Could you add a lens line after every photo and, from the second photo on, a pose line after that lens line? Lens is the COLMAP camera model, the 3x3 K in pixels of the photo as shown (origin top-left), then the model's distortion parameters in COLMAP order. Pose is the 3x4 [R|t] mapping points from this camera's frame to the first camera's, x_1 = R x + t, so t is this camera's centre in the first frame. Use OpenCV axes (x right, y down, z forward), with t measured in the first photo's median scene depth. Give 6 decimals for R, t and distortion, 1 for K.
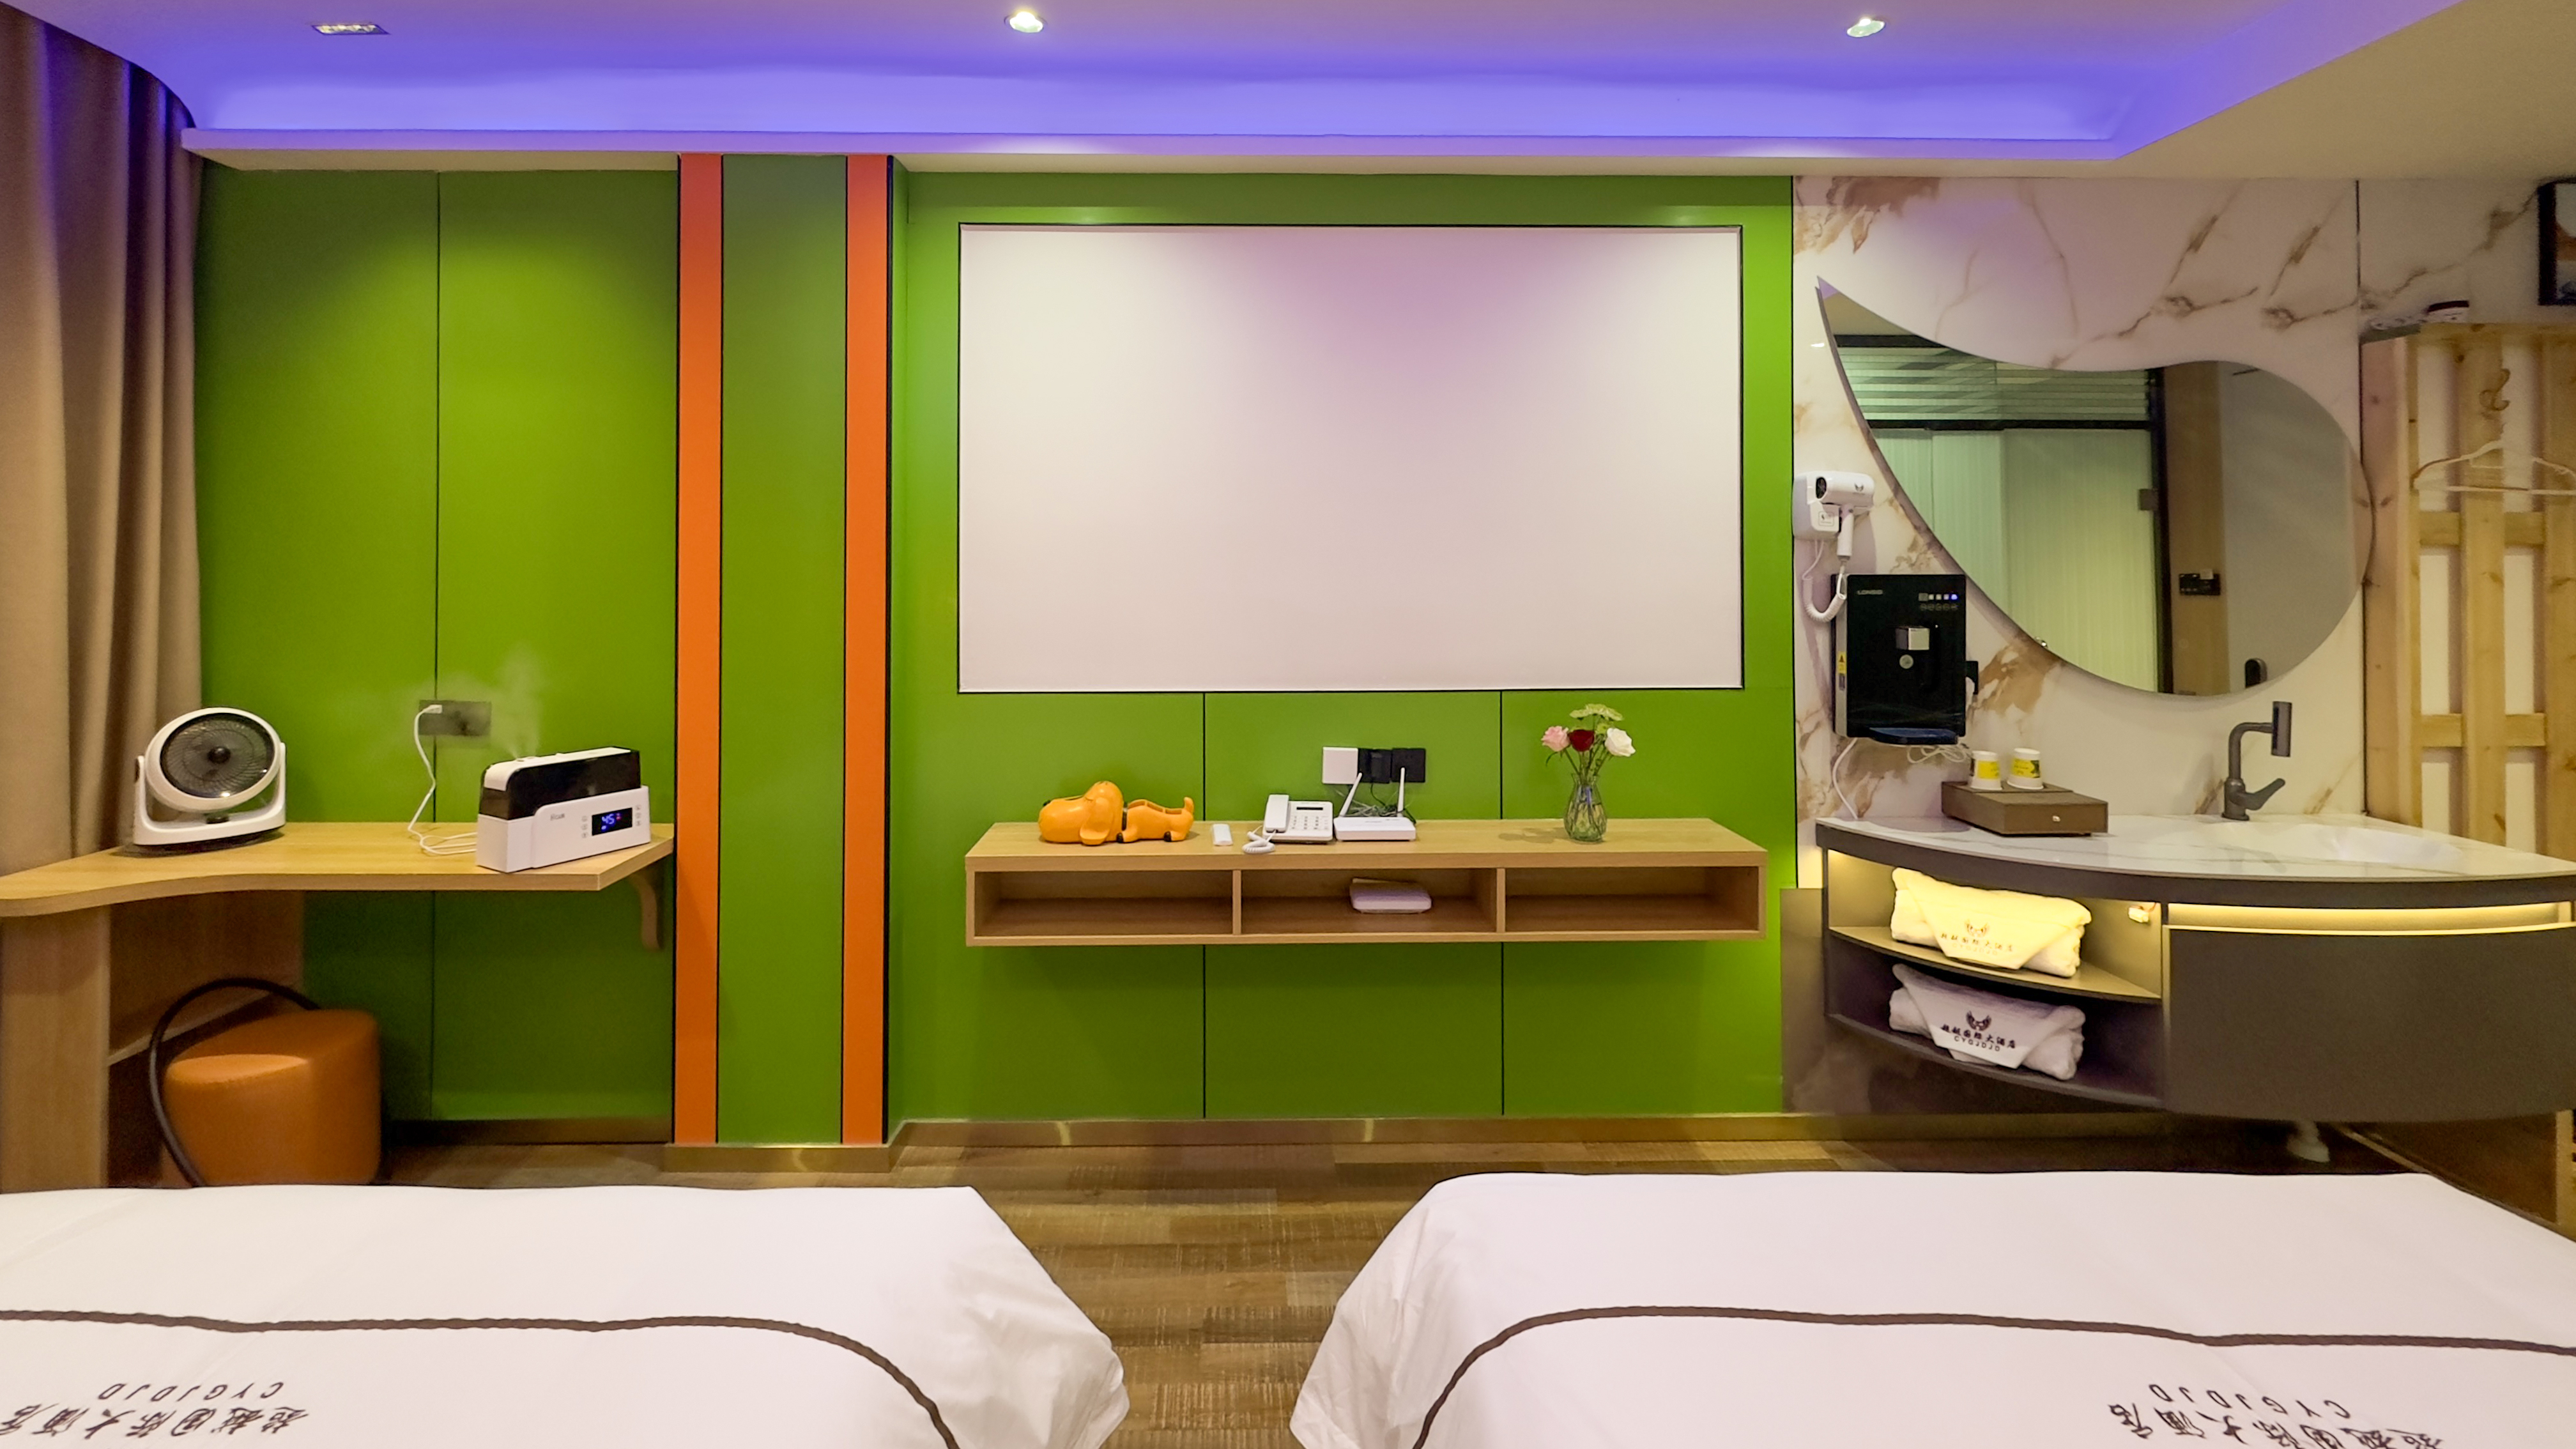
lens RADIAL K [[1027.6, 0, 1295.6], [0, 1027.6, 552.2], [0, 0, 1]] dist [-0.025853, -0.000016]
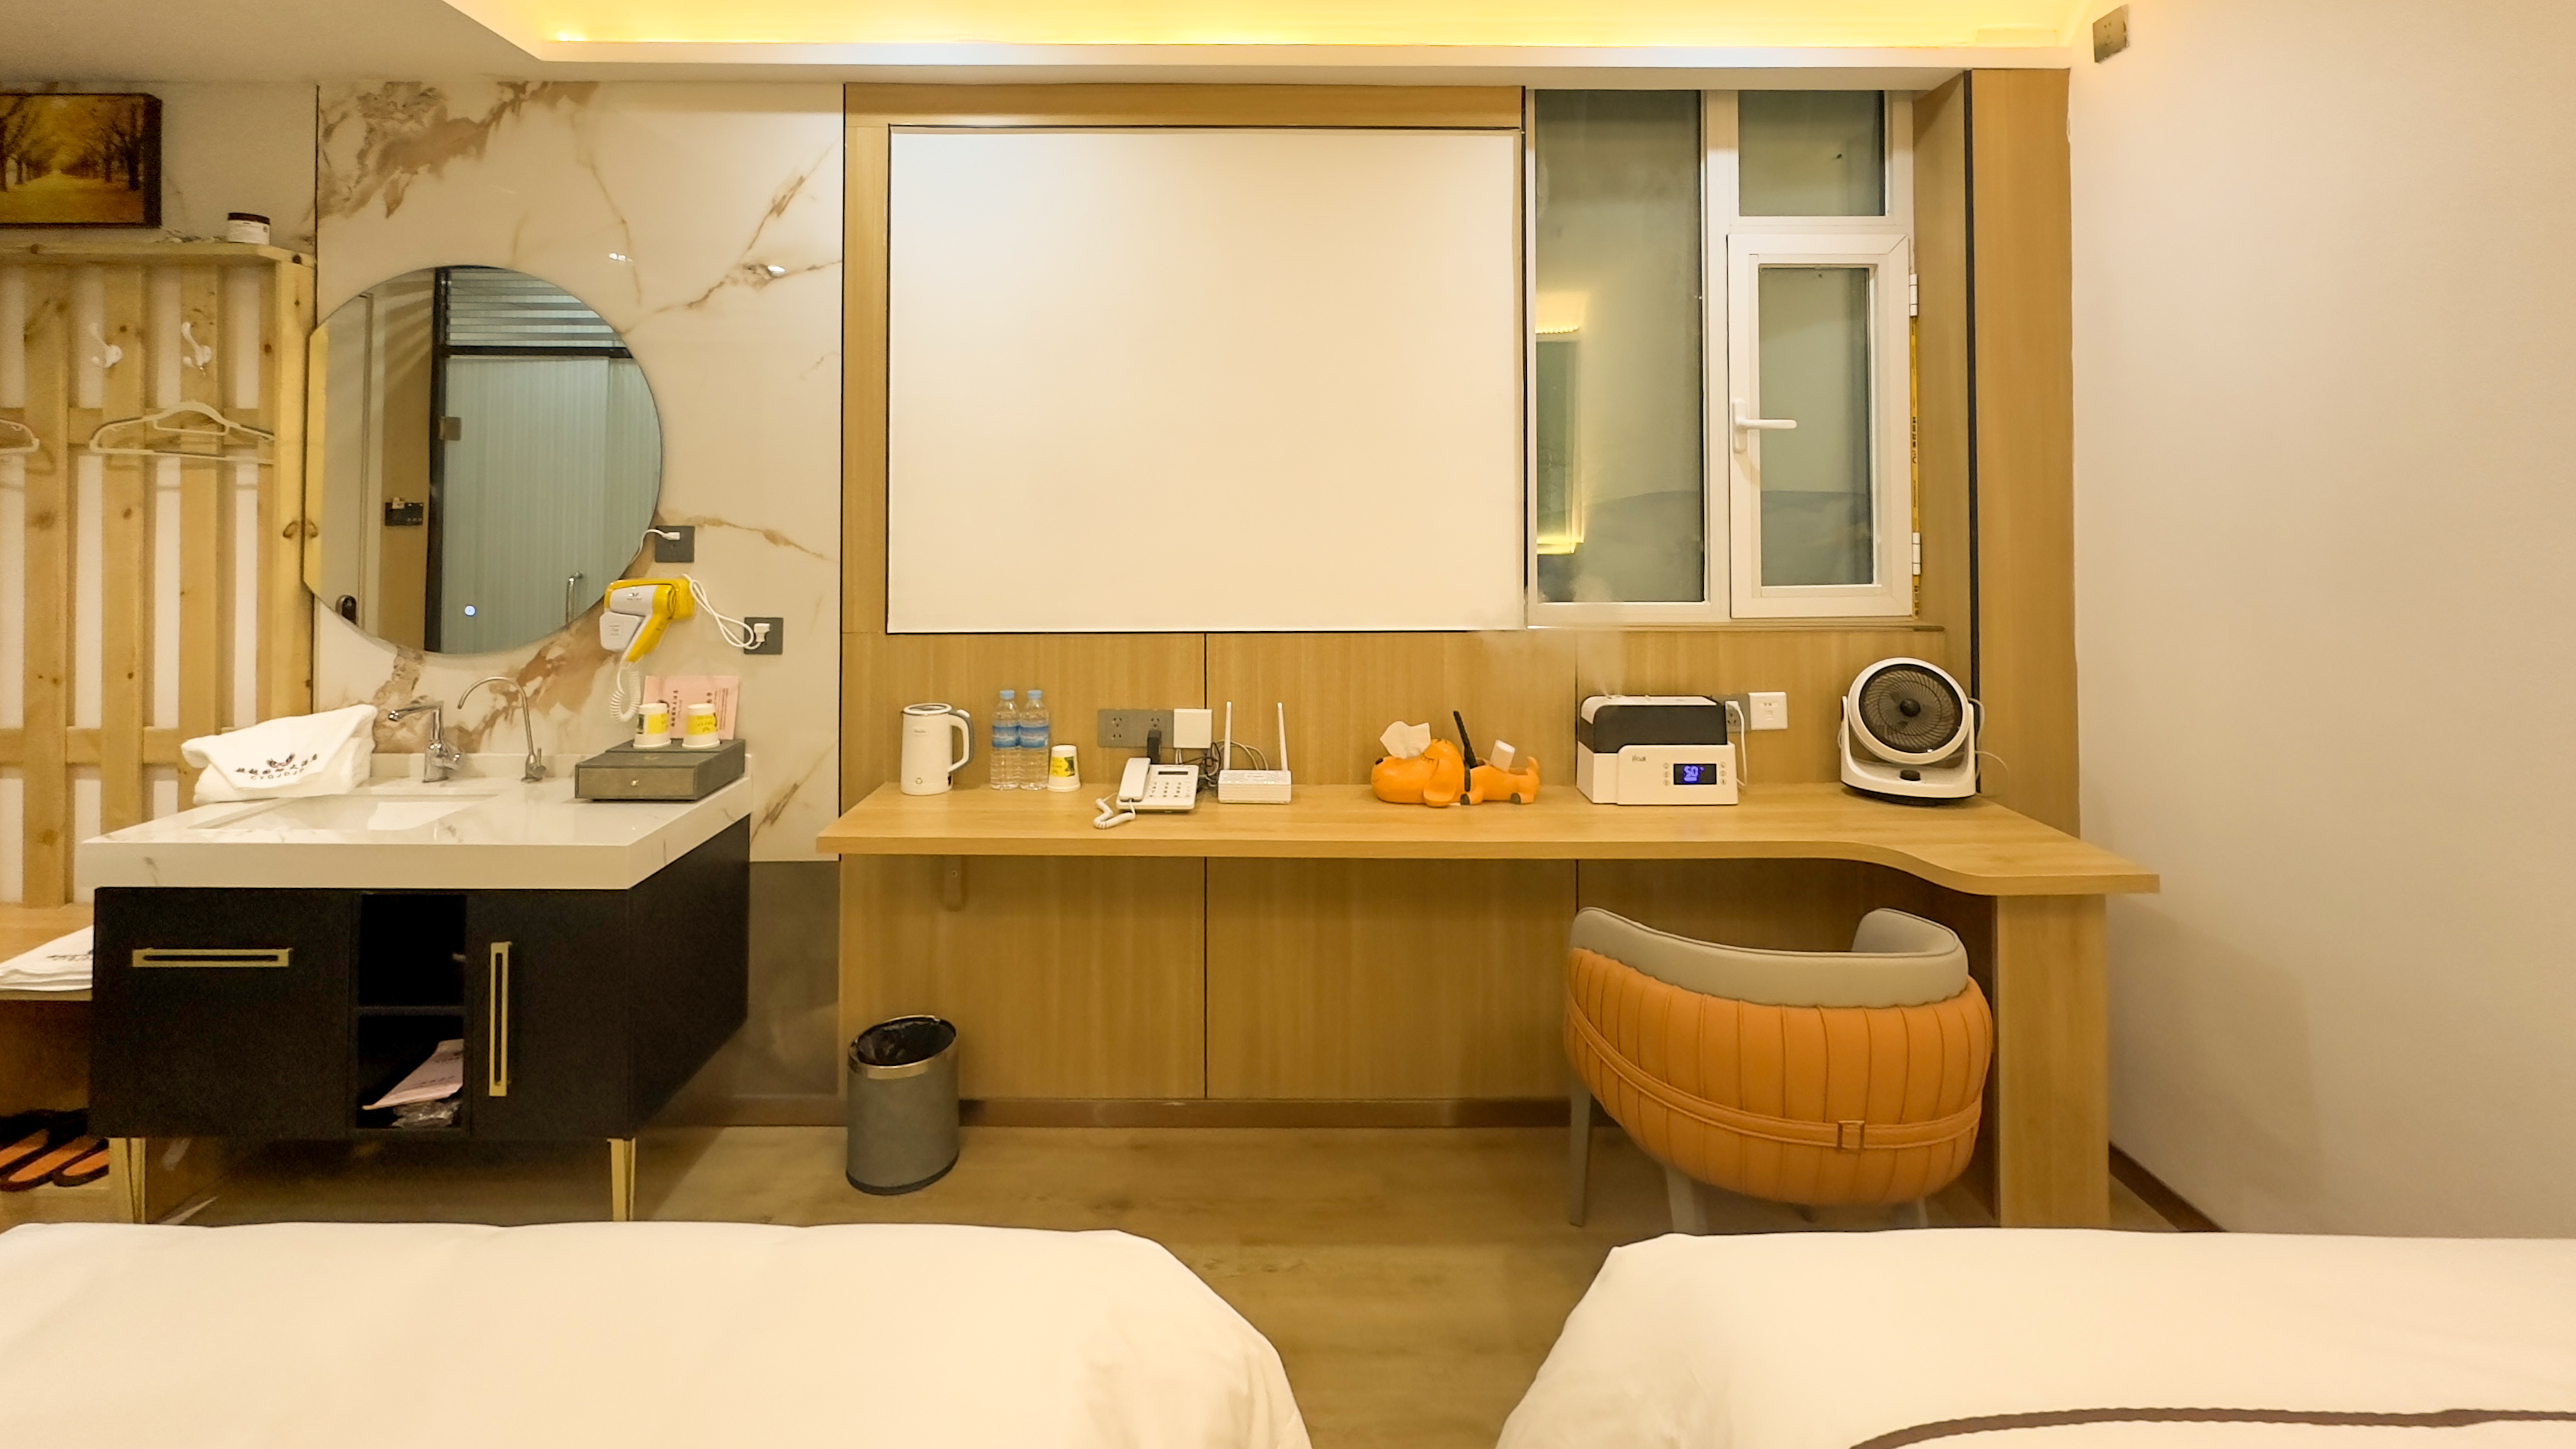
lens RADIAL K [[1101.2, 0, 1284.4], [0, 1101.2, 478.9], [0, 0, 1]] dist [0.001407, -0.000206]
pose [[0.999954, 0.008731, 0.003878, 1.361800], [-0.008671, 0.999844, -0.015361, -0.045375], [-0.004011, 0.015327, 0.999874, -0.012512]]
